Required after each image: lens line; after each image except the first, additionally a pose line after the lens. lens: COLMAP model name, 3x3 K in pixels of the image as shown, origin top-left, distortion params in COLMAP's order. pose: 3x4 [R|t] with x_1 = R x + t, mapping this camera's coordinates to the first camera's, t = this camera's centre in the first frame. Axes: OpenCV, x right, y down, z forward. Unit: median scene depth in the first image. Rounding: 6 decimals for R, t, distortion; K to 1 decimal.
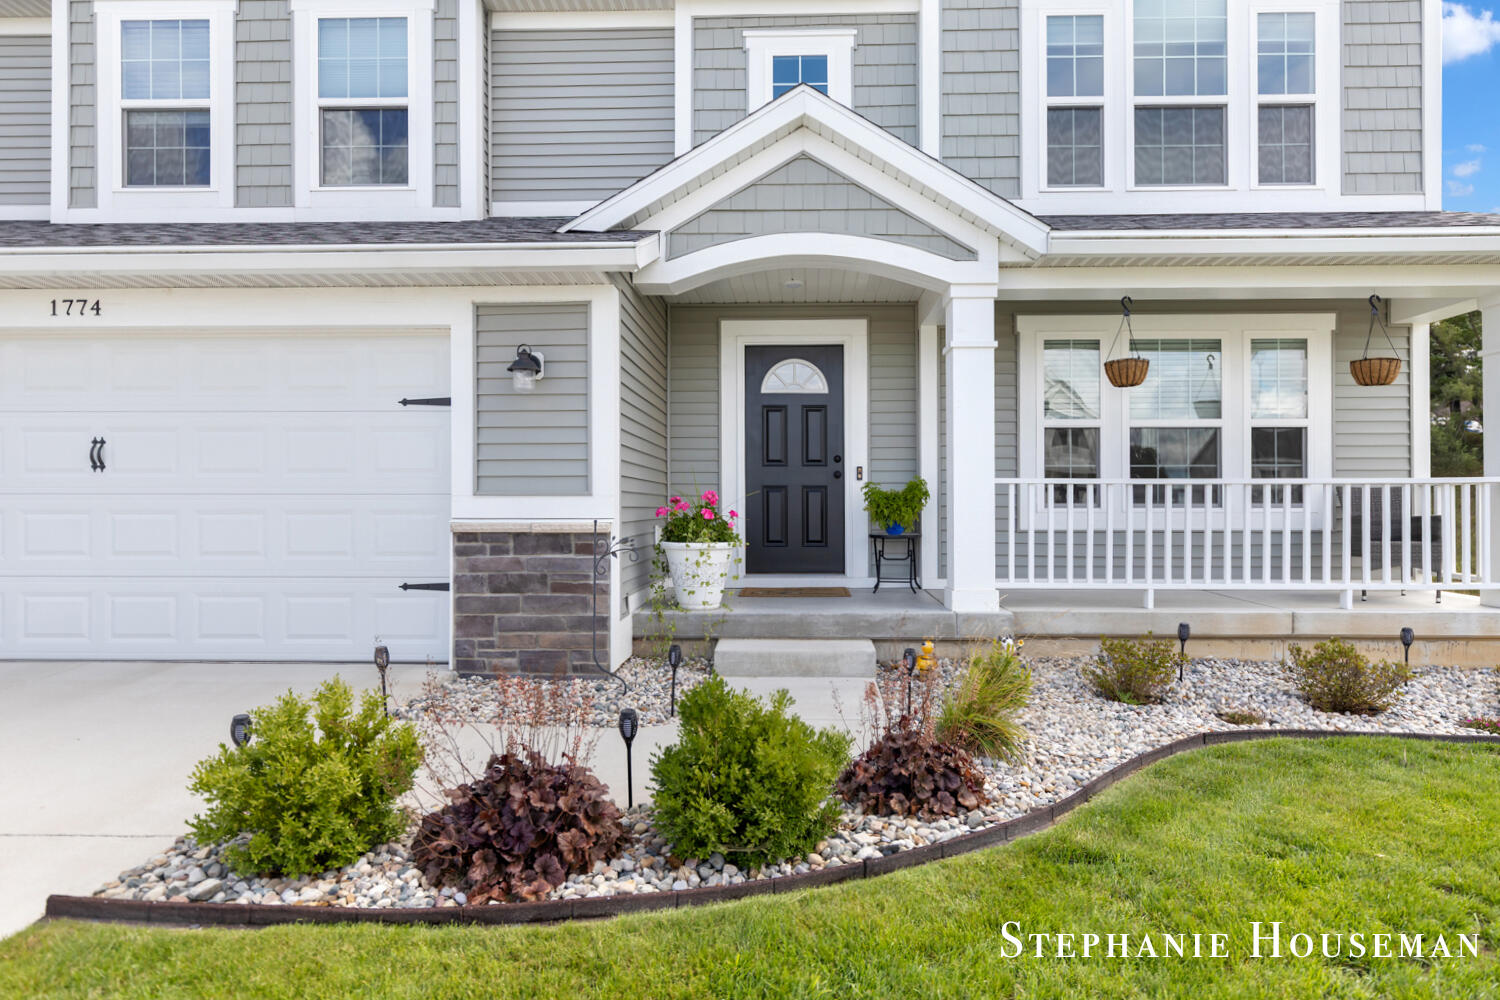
lens RADIAL K [[874.5, 0, 737.3], [0, 874.5, 512.4], [0, 0, 1]] dist [0.003976, 0.000993]
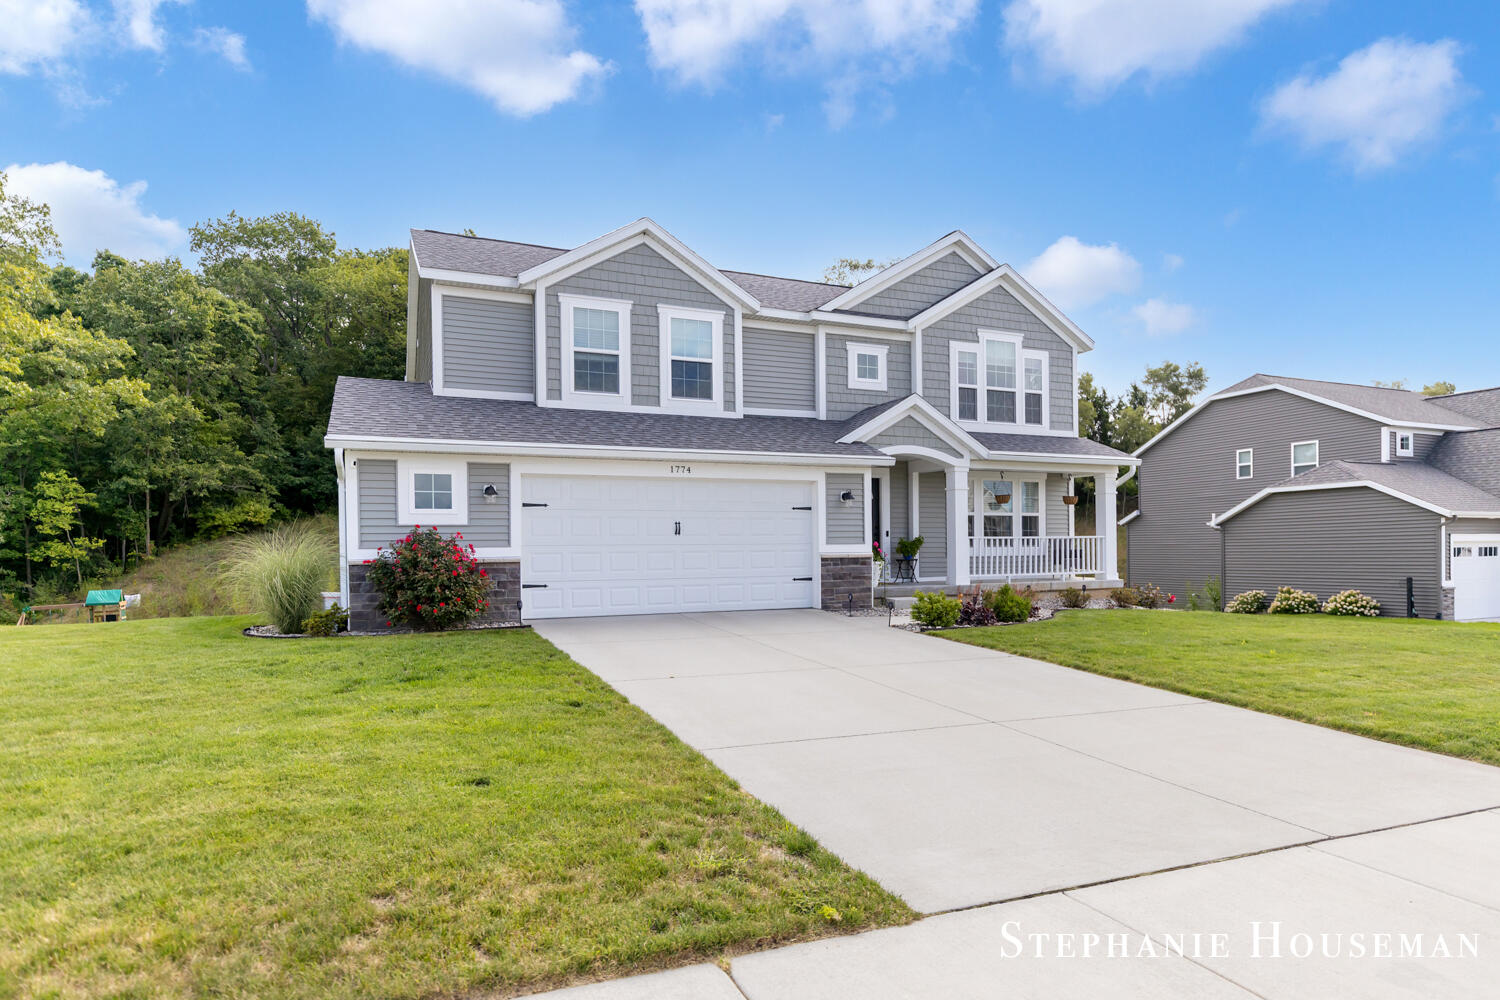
lens RADIAL K [[940.2, 0, 676.5], [0, 940.2, 577.9], [0, 0, 1]] dist [0.004641, 0.000666]
pose [[0.916844, -0.020334, 0.398727, -1.470862], [0.013157, 0.999699, 0.020730, 0.014441], [-0.399028, -0.013760, 0.916836, -1.152465]]
